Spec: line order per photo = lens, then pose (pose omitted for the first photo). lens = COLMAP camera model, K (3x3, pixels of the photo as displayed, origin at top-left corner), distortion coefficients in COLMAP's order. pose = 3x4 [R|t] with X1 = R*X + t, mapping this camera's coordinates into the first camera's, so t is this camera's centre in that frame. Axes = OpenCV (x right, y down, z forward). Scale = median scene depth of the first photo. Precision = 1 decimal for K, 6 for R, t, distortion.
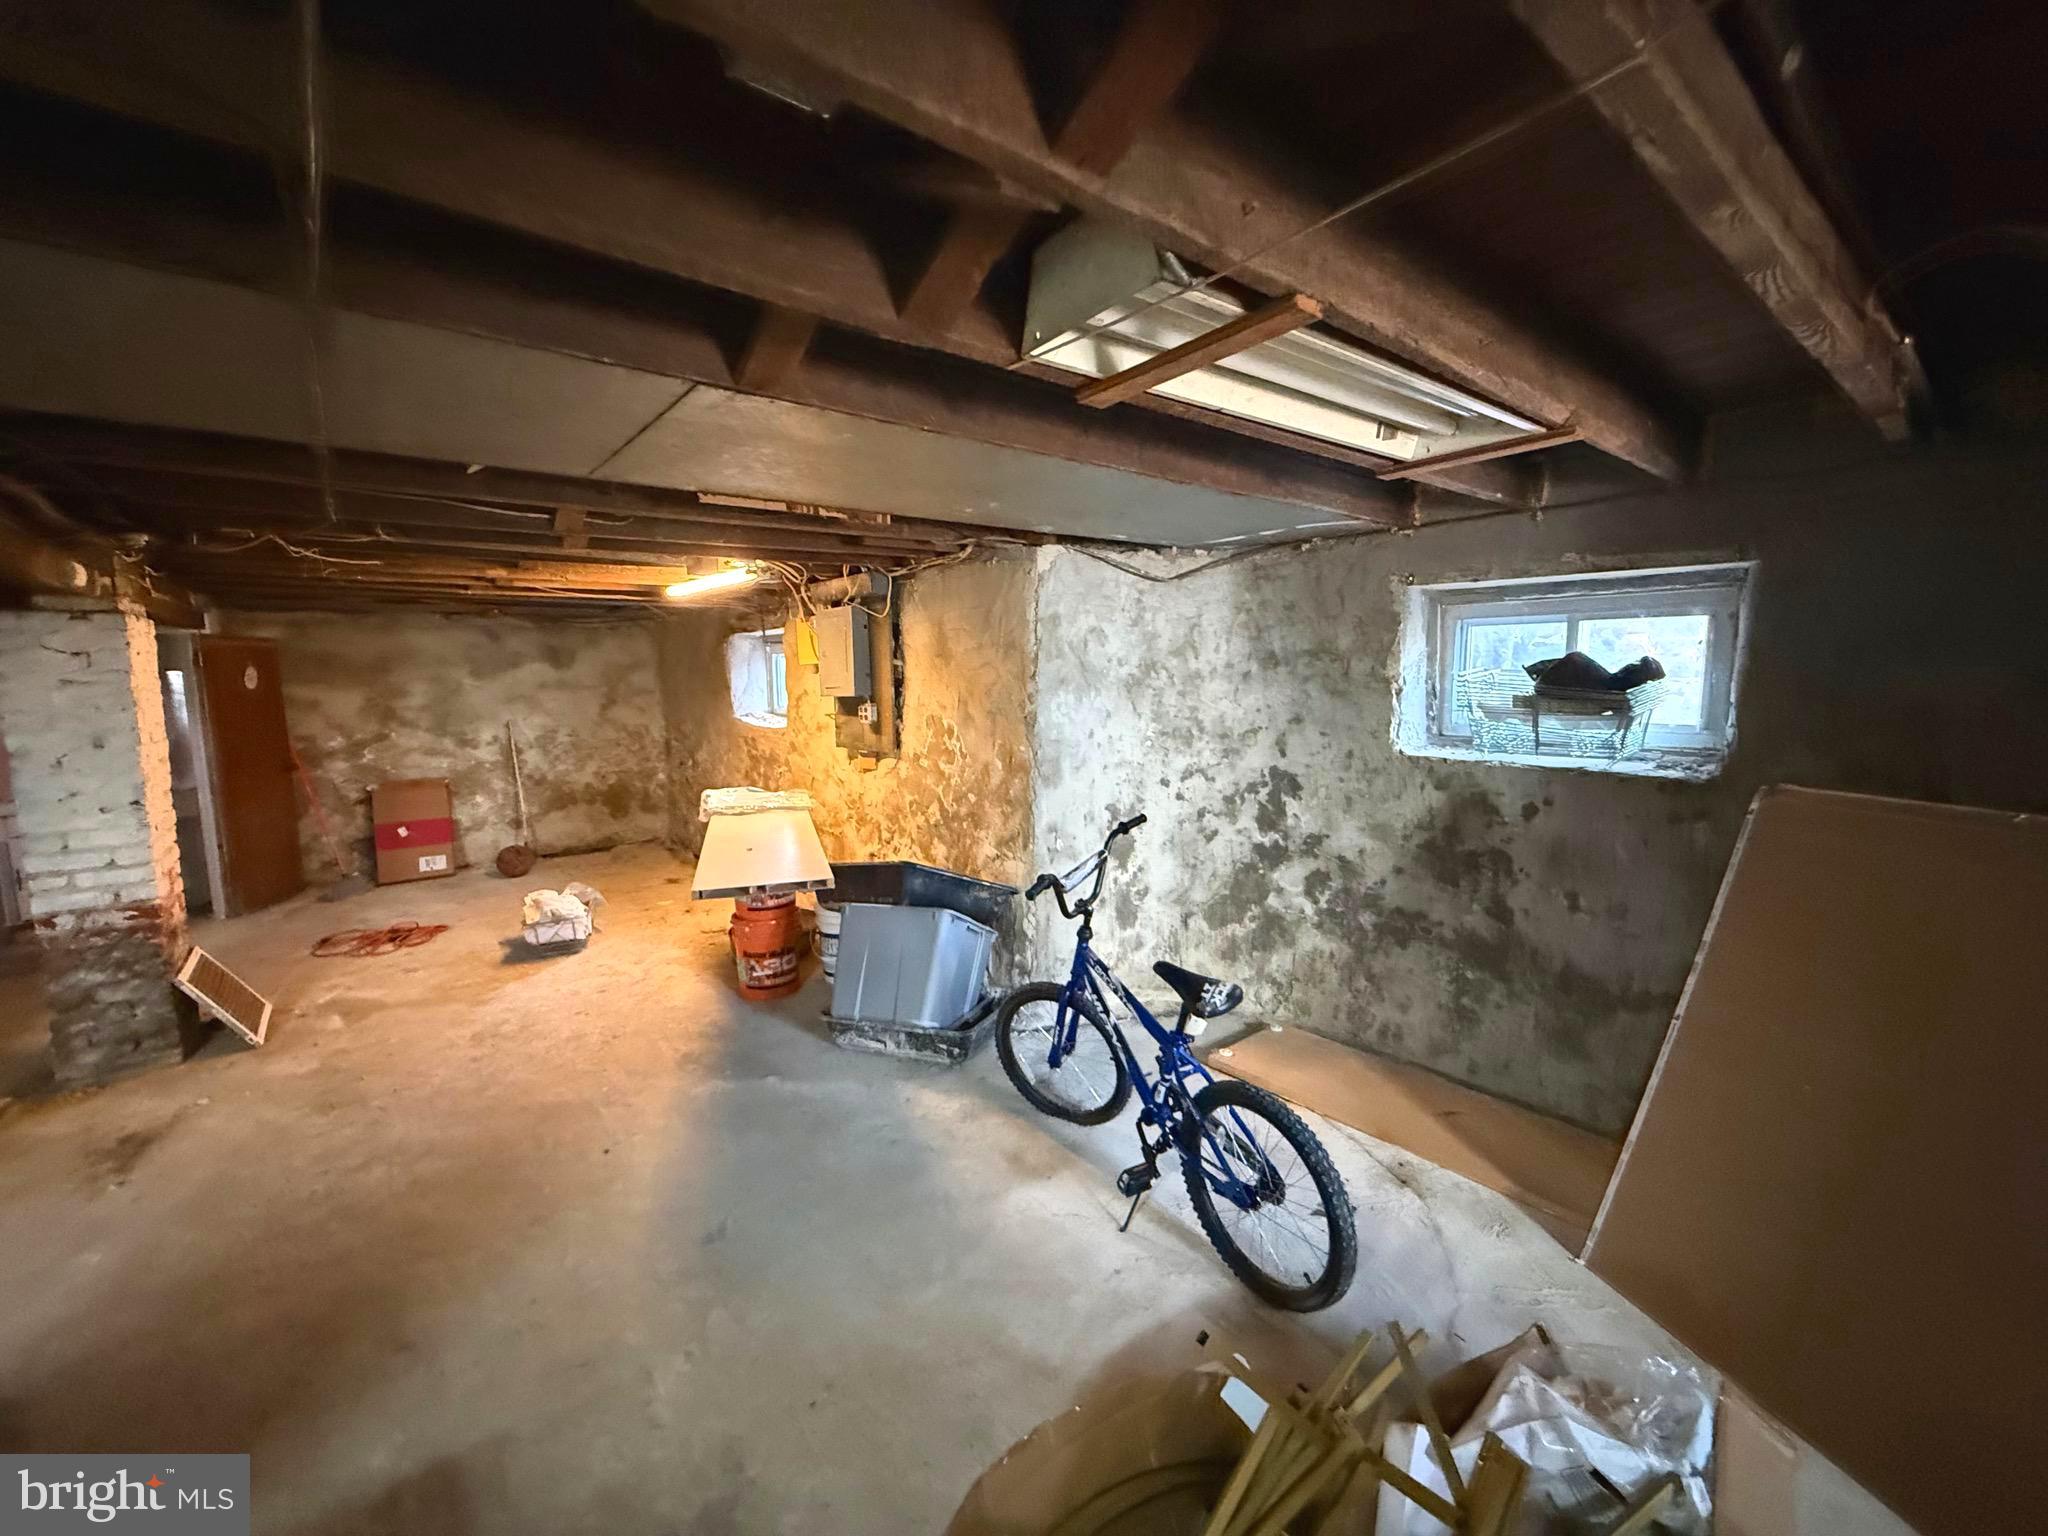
lens RADIAL K [[816.7, 0, 1020.5], [0, 816.7, 766.2], [0, 0, 1]] dist [-0.000561, 0.000341]
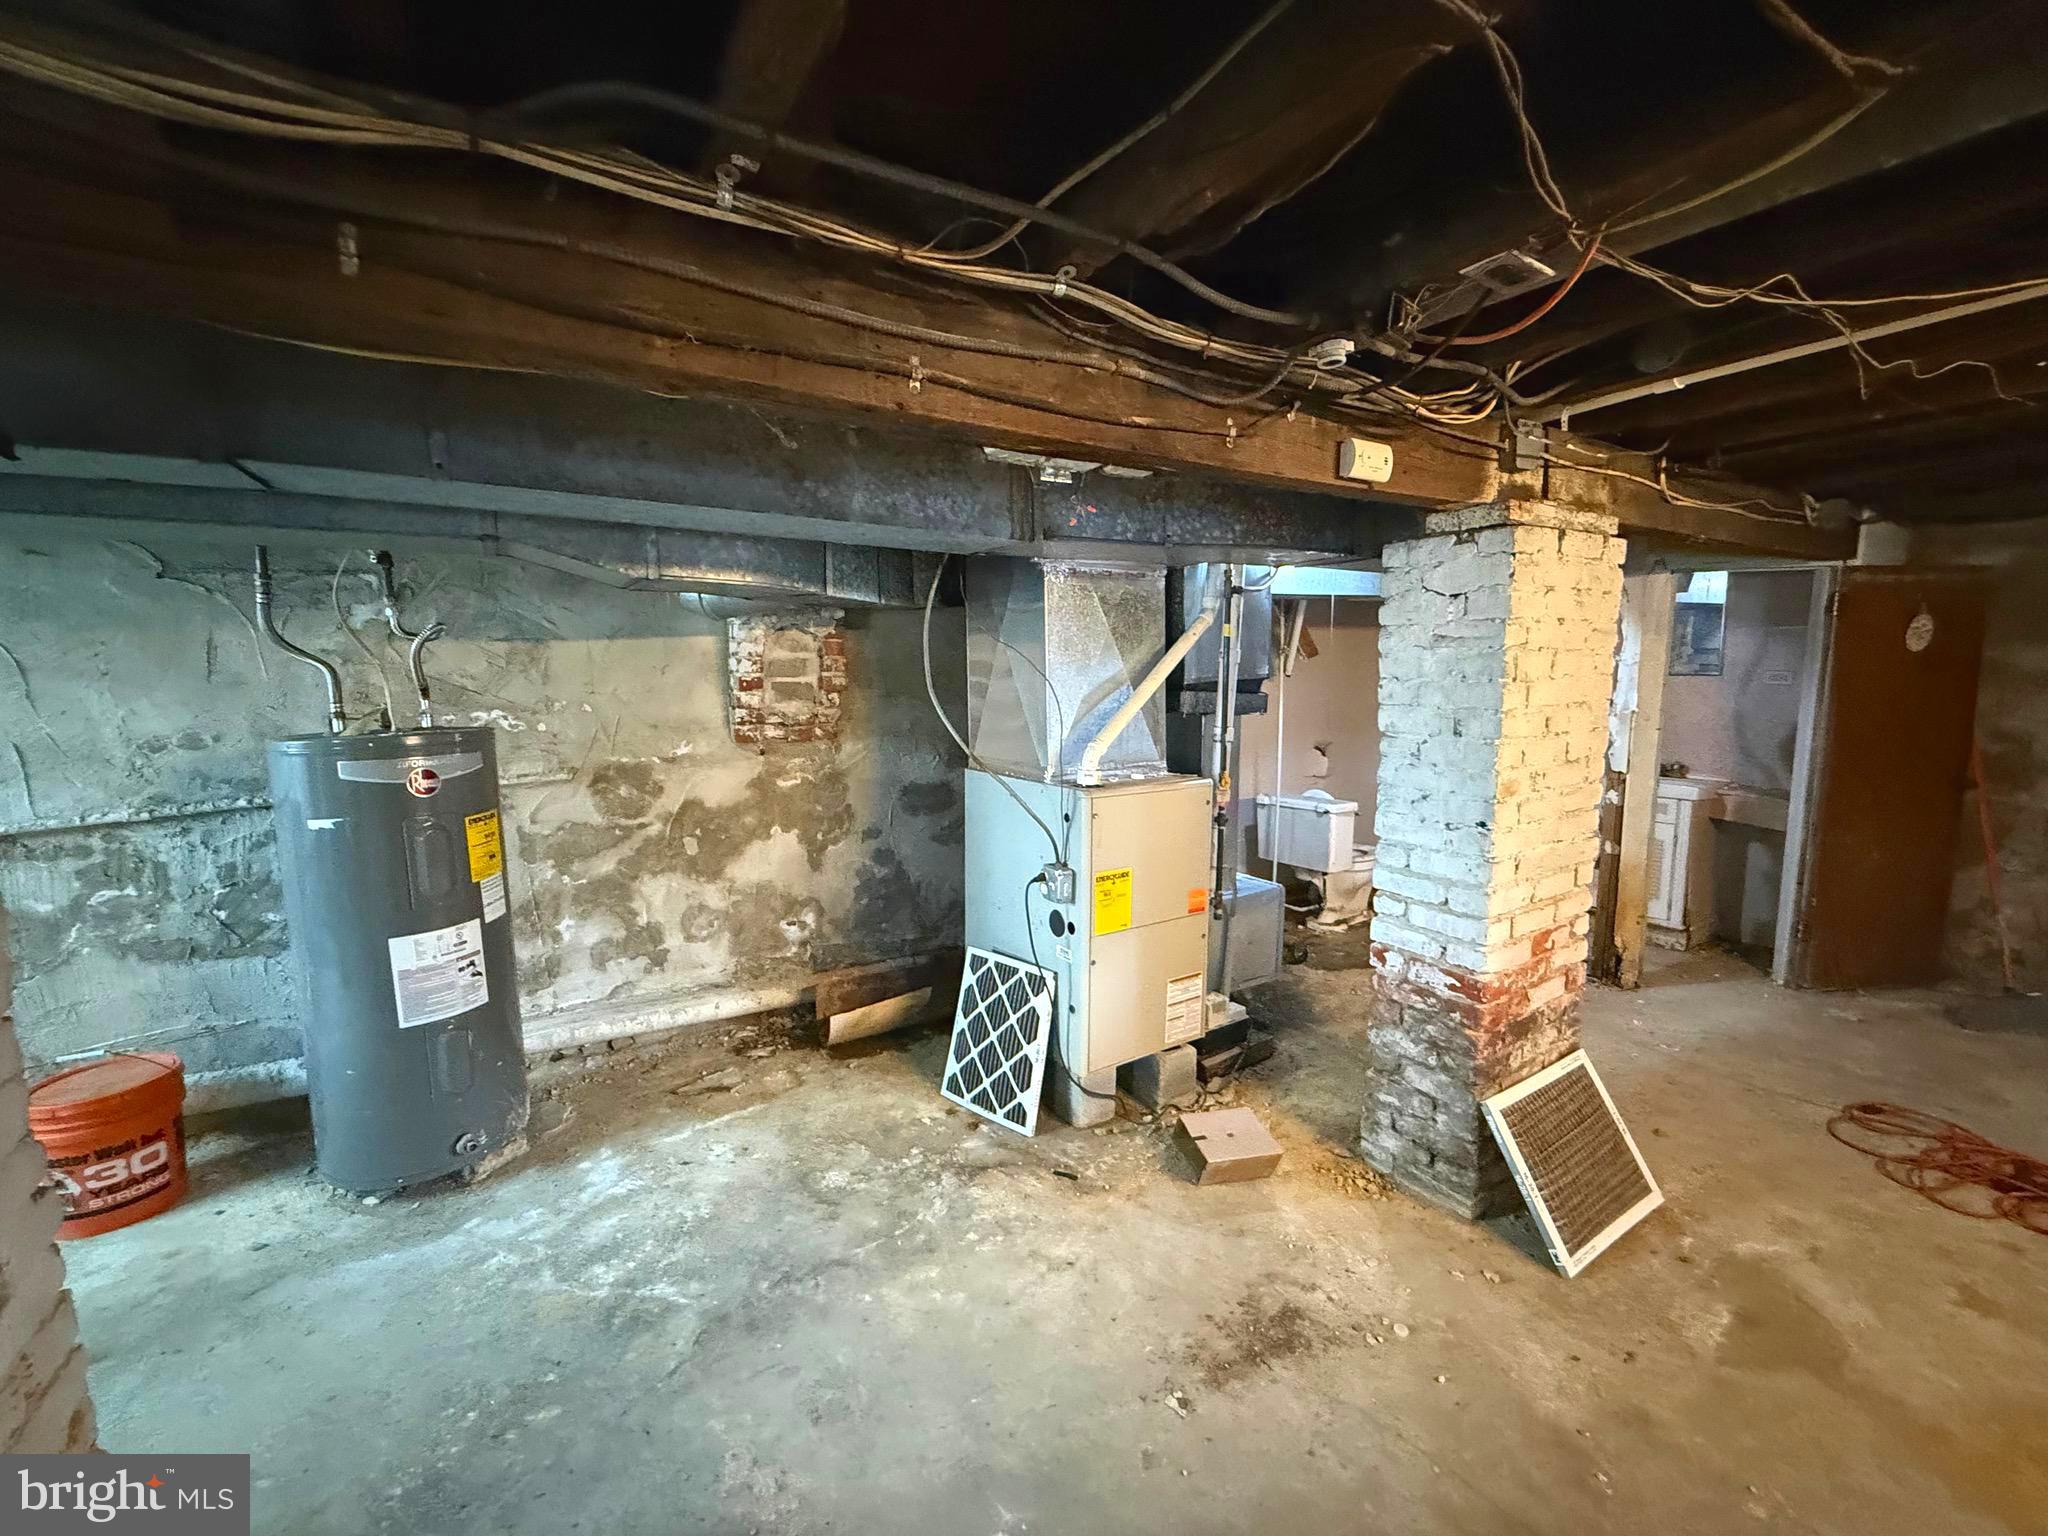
lens RADIAL K [[816.7, 0, 1020.6], [0, 816.7, 765.2], [0, 0, 1]] dist [-0.000561, 0.000341]
pose [[-0.125115, 0.139879, -0.982232, -0.212466], [-0.097831, 0.983447, 0.152513, -0.033615], [0.987307, 0.115175, -0.109360, 0.367058]]
